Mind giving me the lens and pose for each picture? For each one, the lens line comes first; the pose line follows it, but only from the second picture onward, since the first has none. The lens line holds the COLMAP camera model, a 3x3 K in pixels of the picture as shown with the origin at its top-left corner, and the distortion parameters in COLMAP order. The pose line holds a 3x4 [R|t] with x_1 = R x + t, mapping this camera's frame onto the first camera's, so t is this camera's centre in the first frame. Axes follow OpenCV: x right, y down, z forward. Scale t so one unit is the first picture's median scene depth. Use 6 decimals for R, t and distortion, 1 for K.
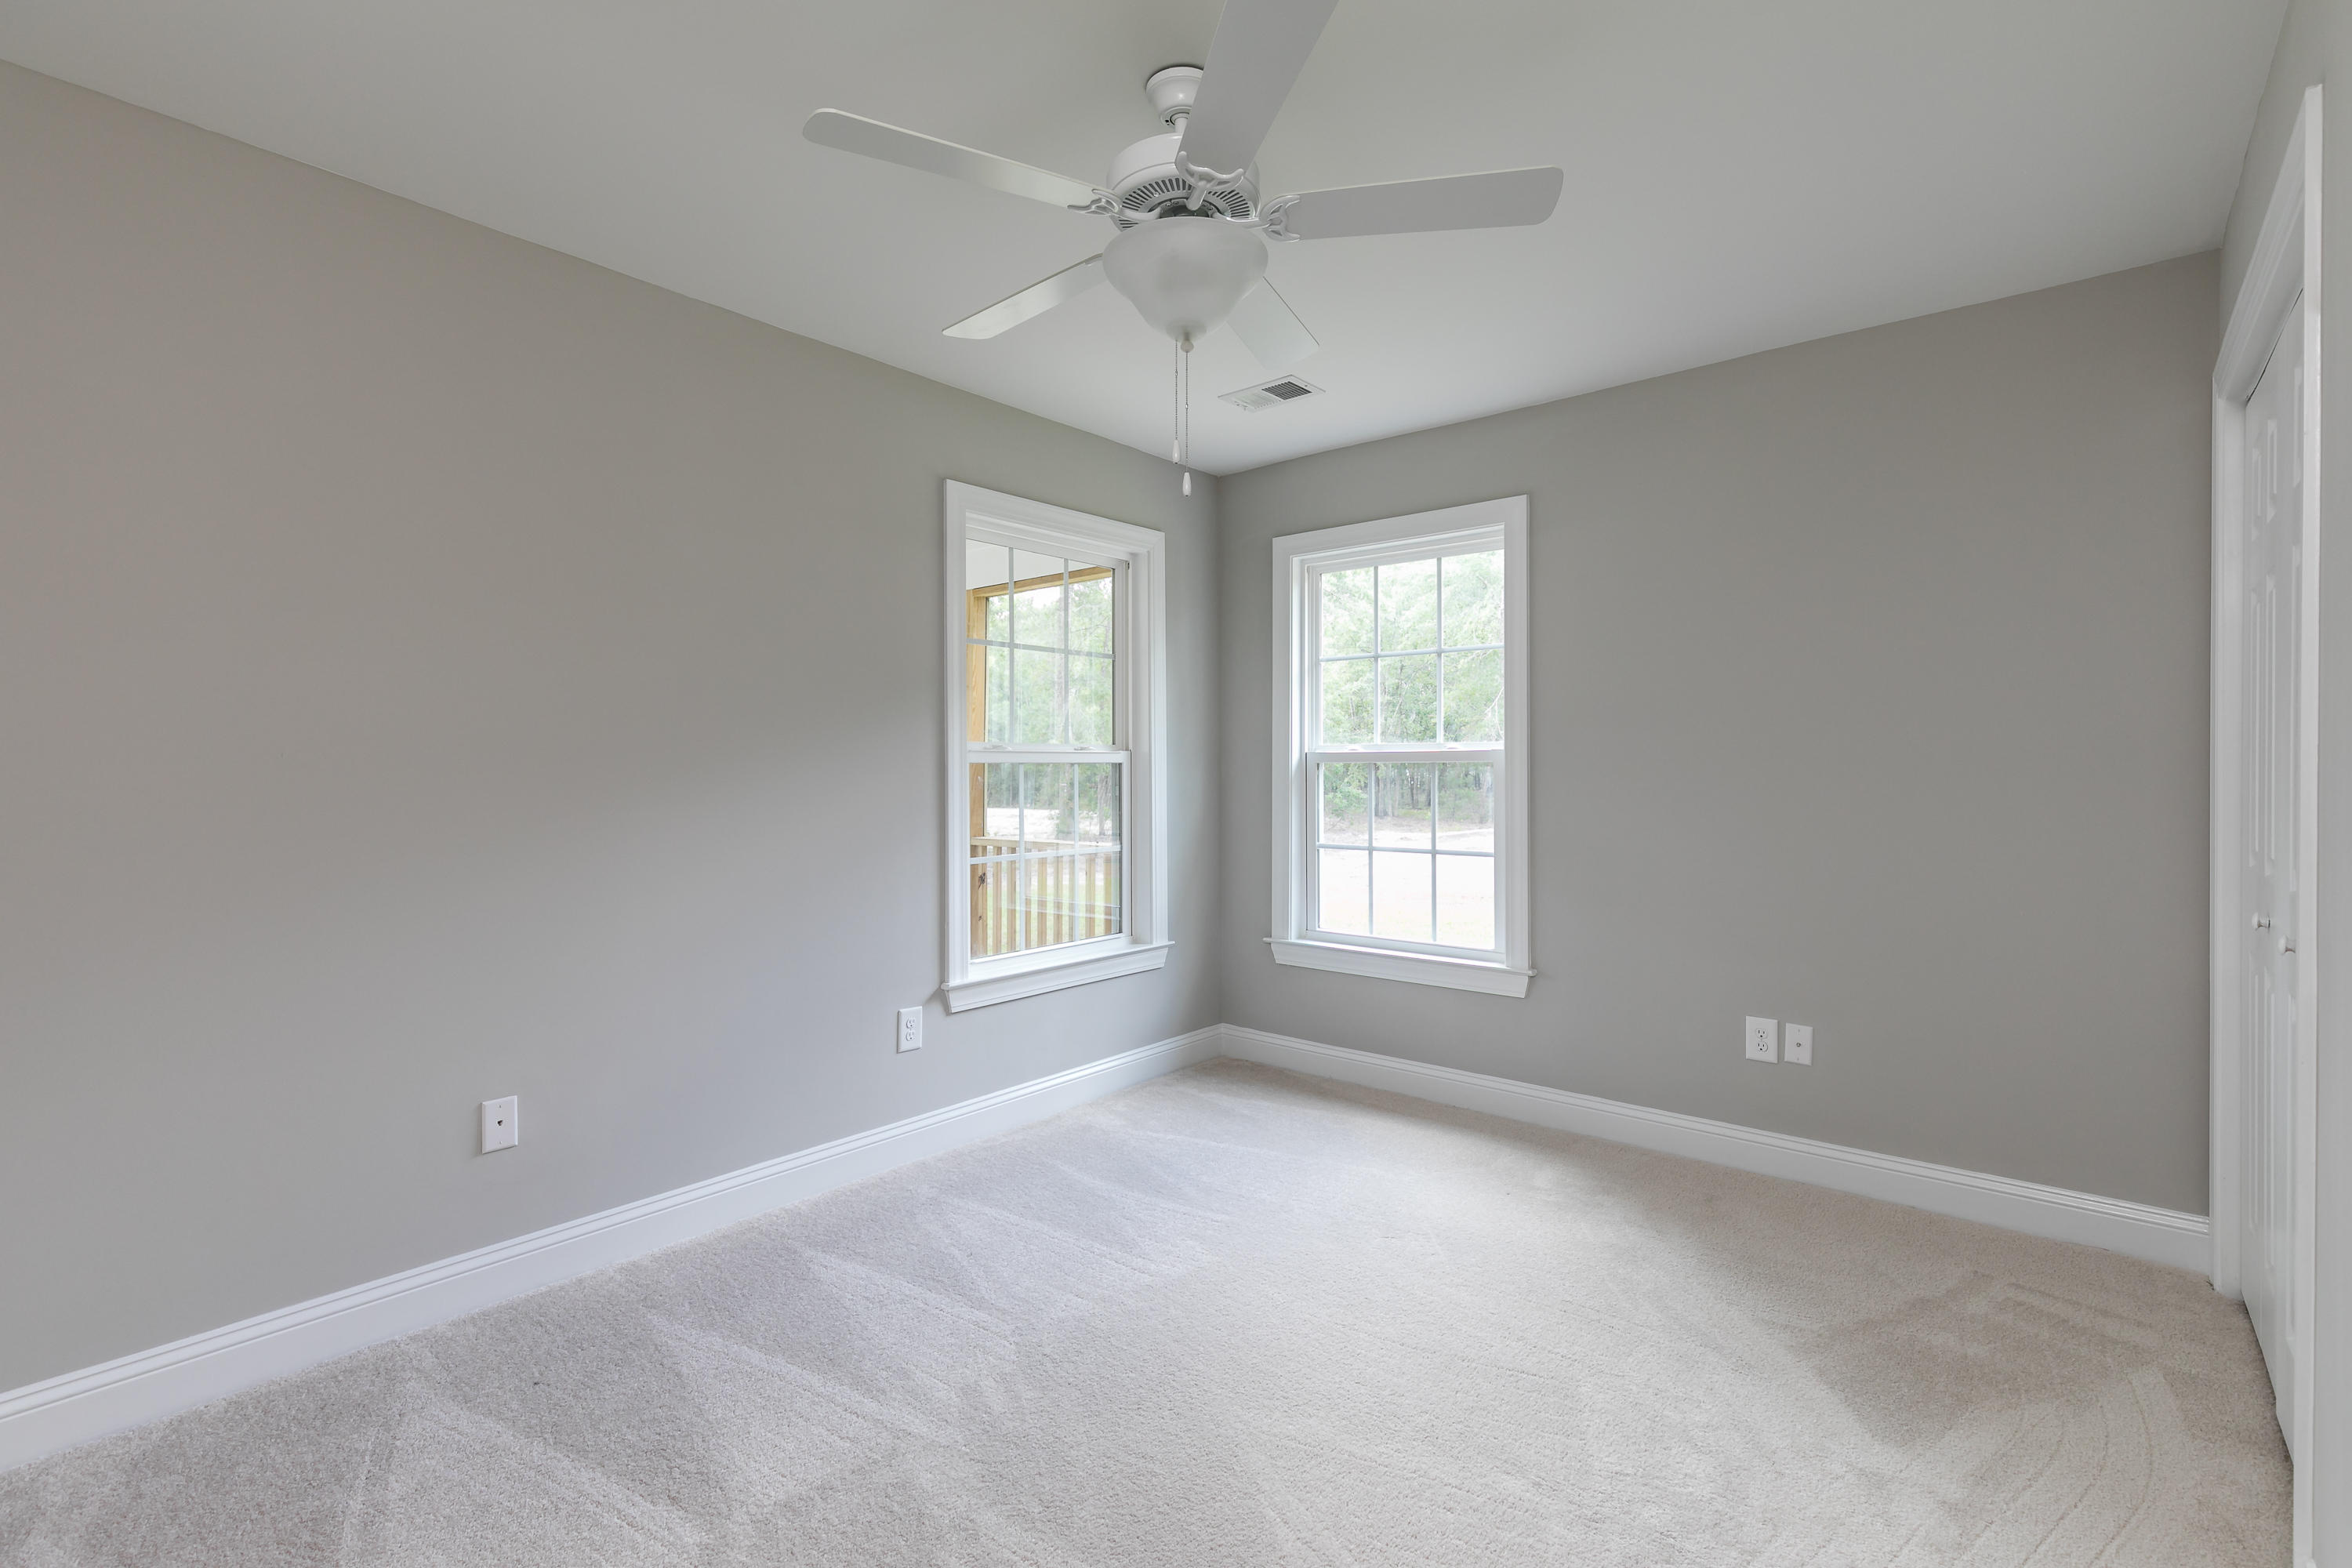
lens RADIAL K [[1075.5, 0, 1187.5], [0, 1075.5, 774.9], [0, 0, 1]] dist [0.001359, 0.000082]
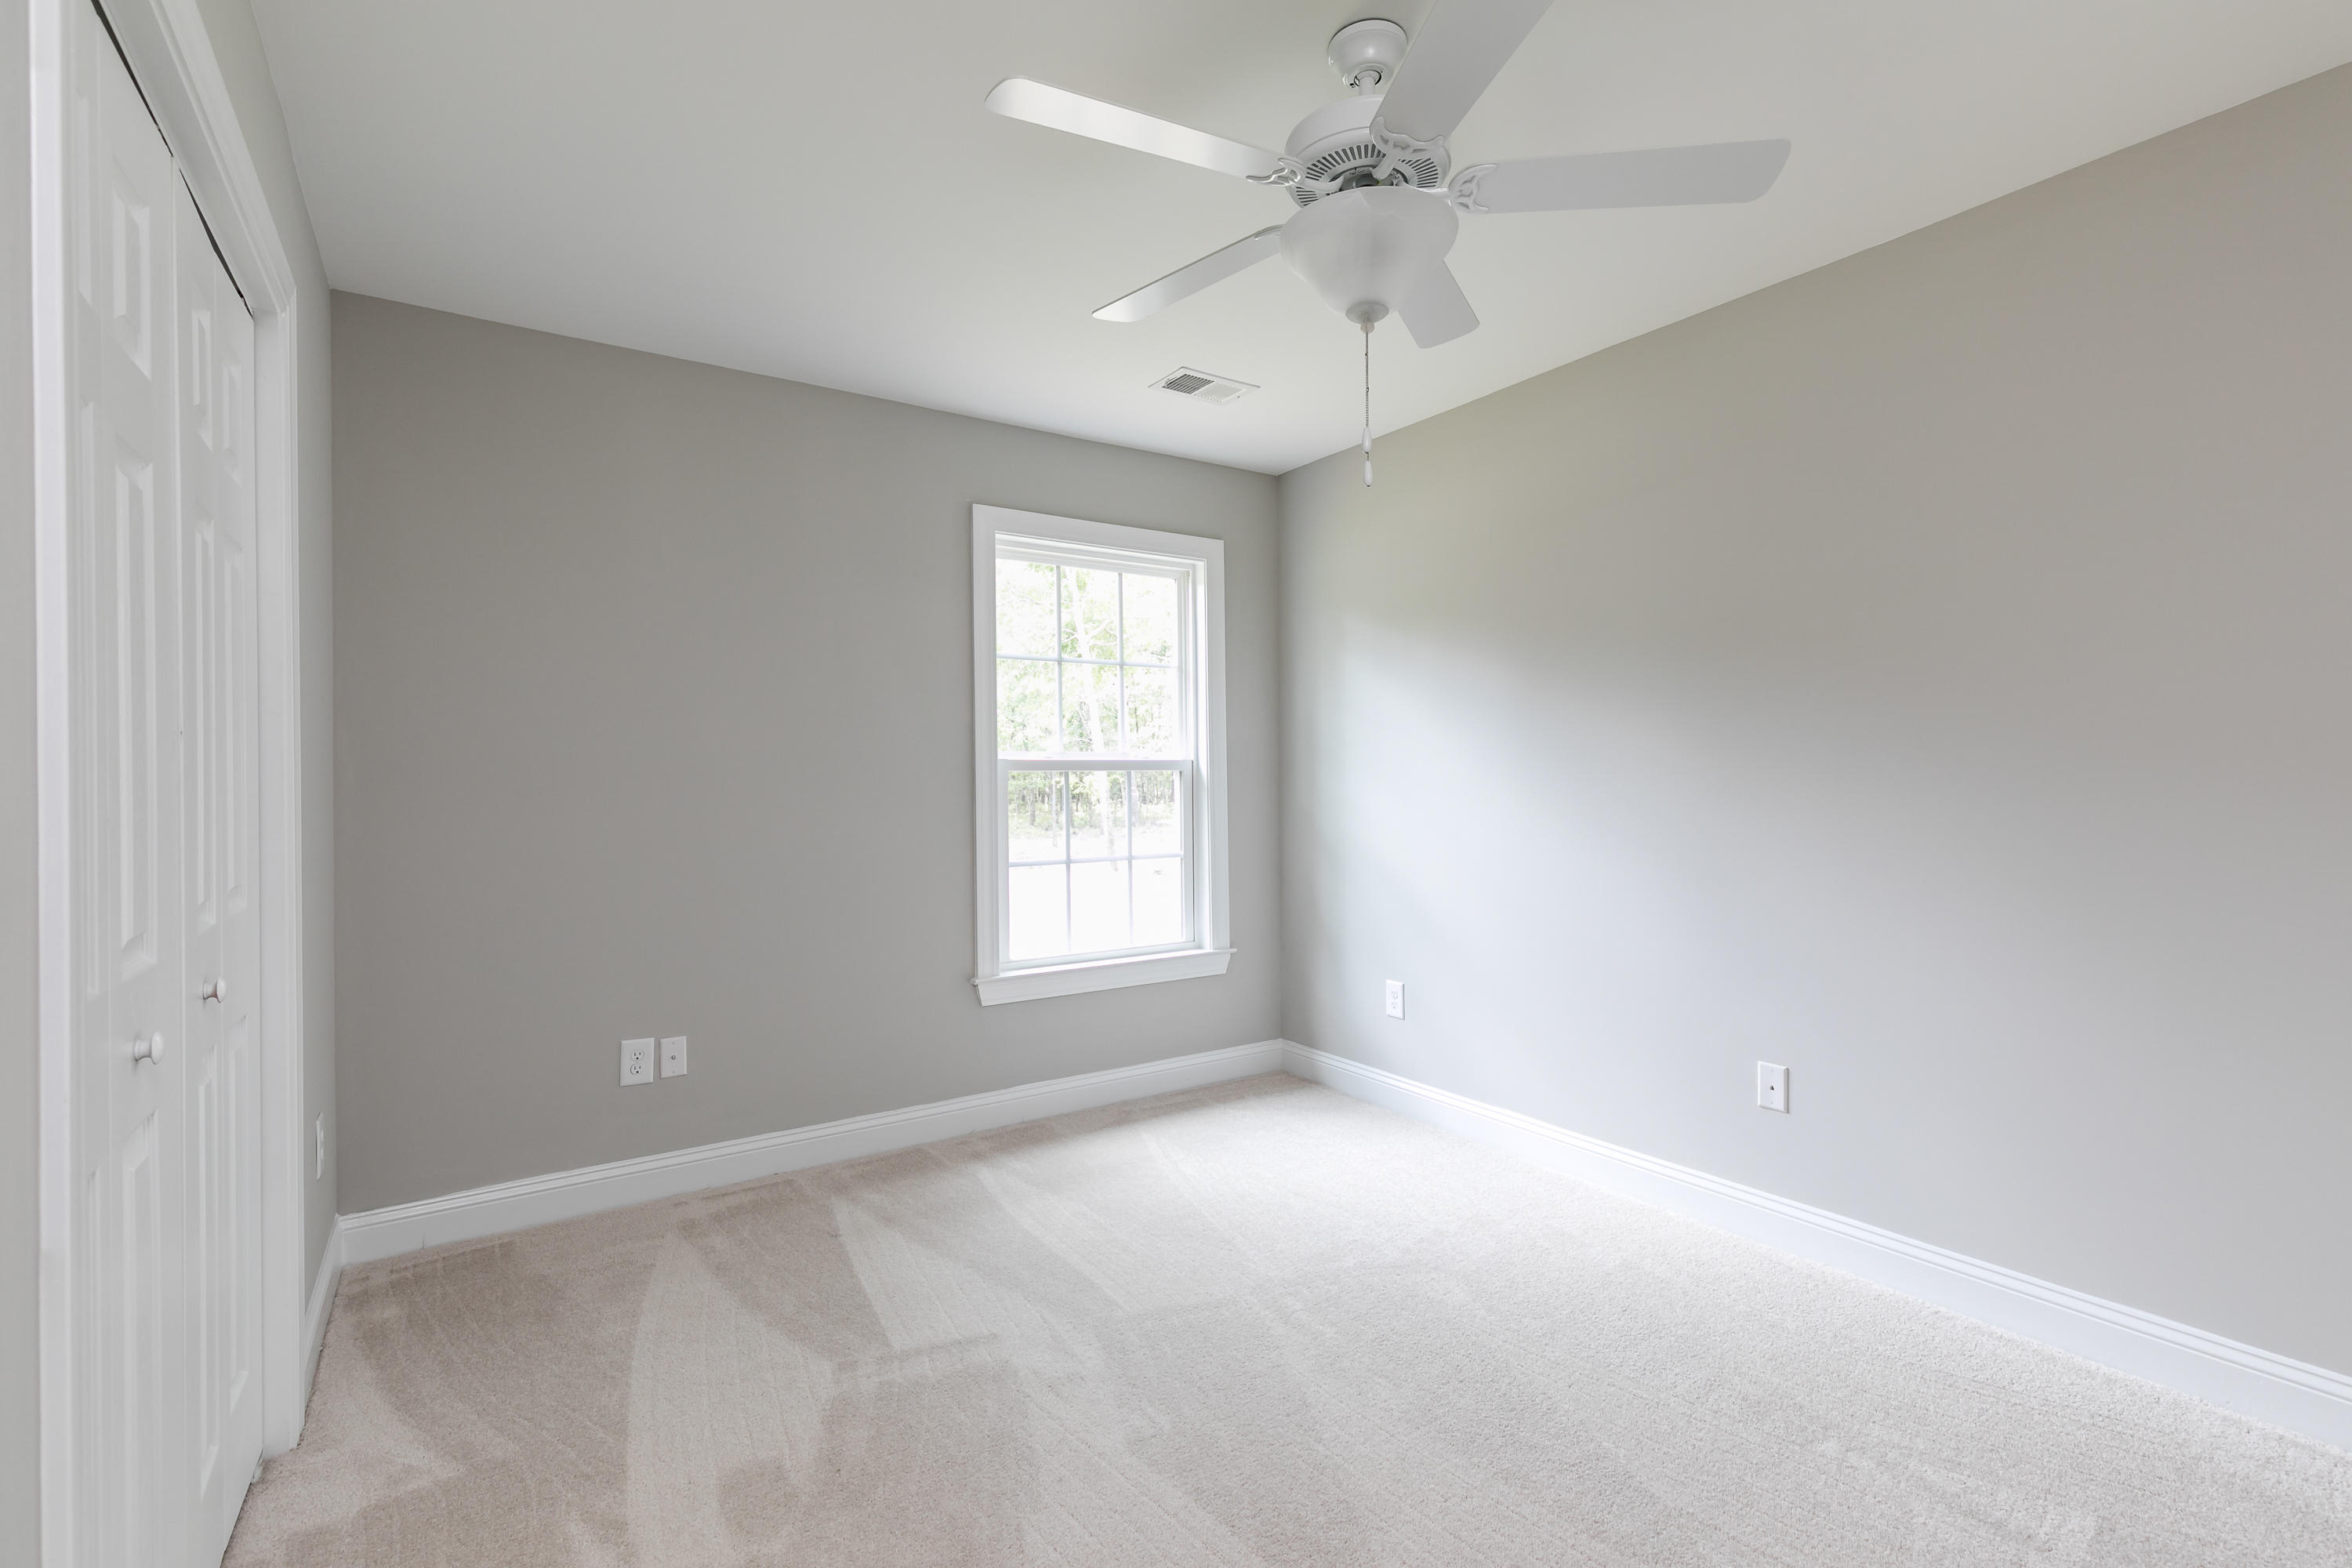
lens RADIAL K [[1047.9, 0, 1179.1], [0, 1047.9, 782.2], [0, 0, 1]] dist [0.000943, -0.000092]
pose [[0.294904, 0.000147, 0.955527, -0.619511], [0.019166, 0.999798, -0.006069, 0.005648], [-0.955335, 0.020103, 0.294841, 0.565807]]
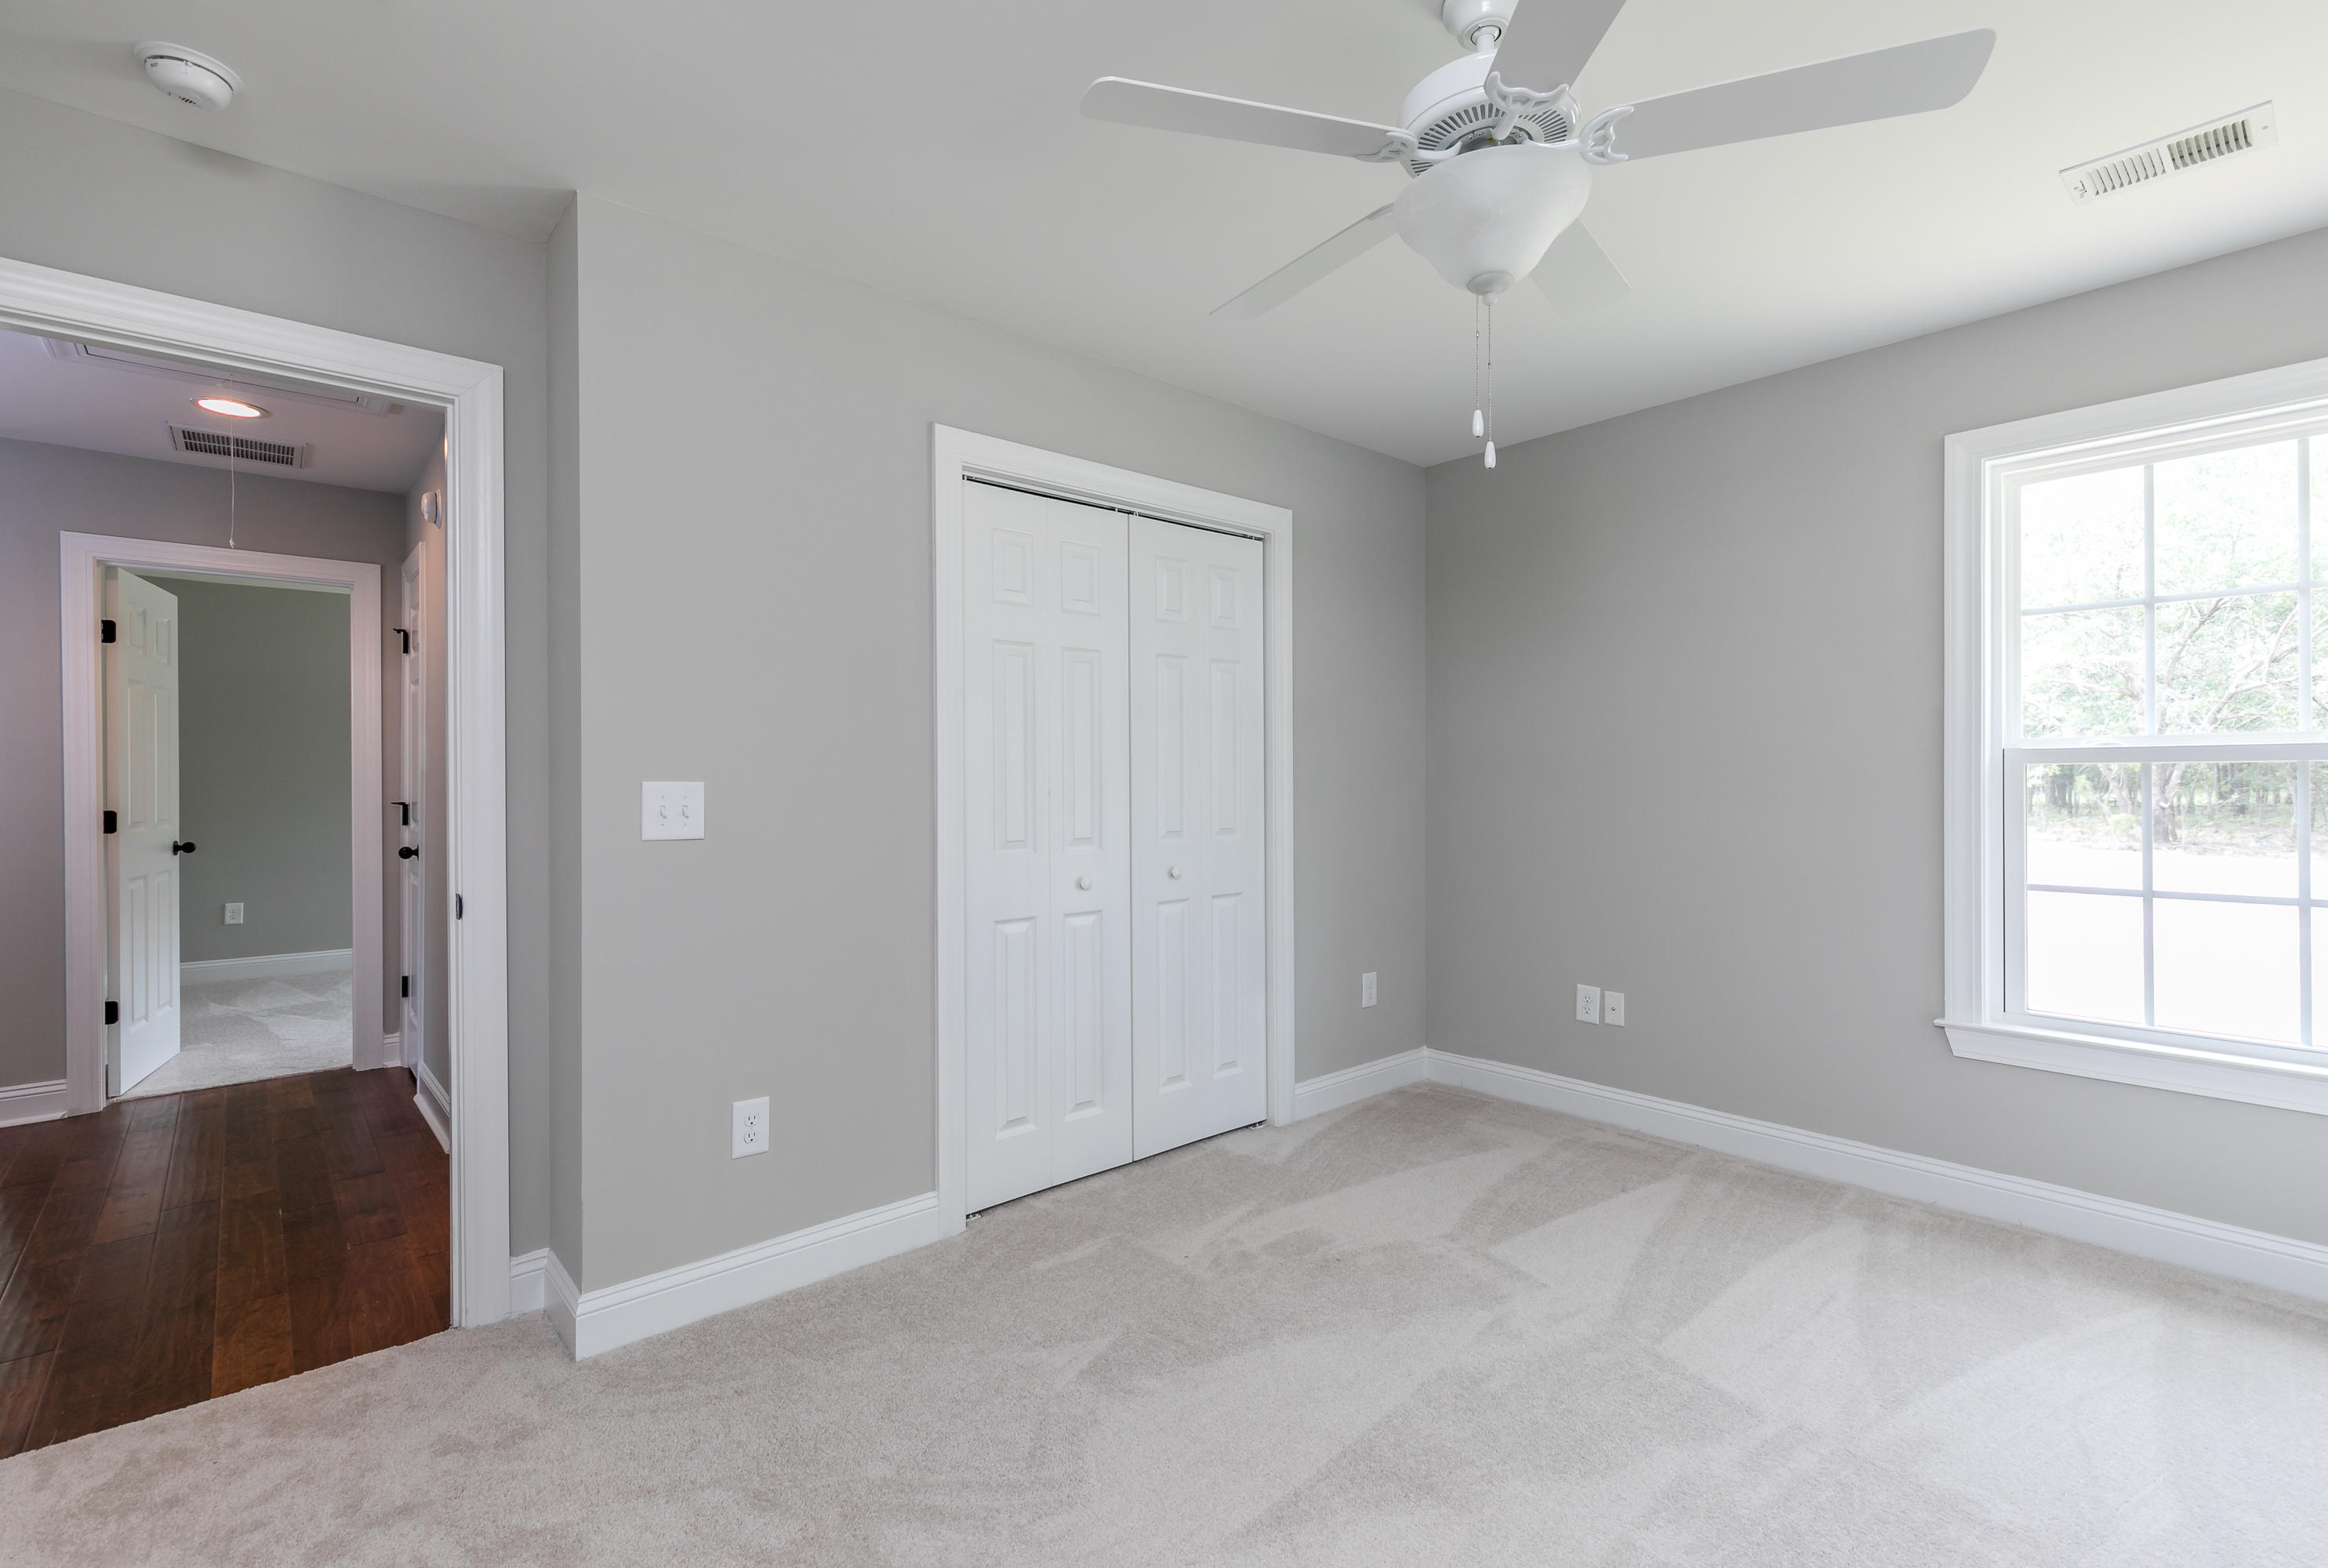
lens RADIAL K [[1066.7, 0, 1164.0], [0, 1066.7, 784.0], [0, 0, 1]] dist [0.017433, -0.000194]
pose [[0.984538, -0.003899, -0.175127, -0.272514], [0.003264, 0.999987, -0.003915, 0.002638], [0.175140, 0.003283, 0.984538, 0.220013]]
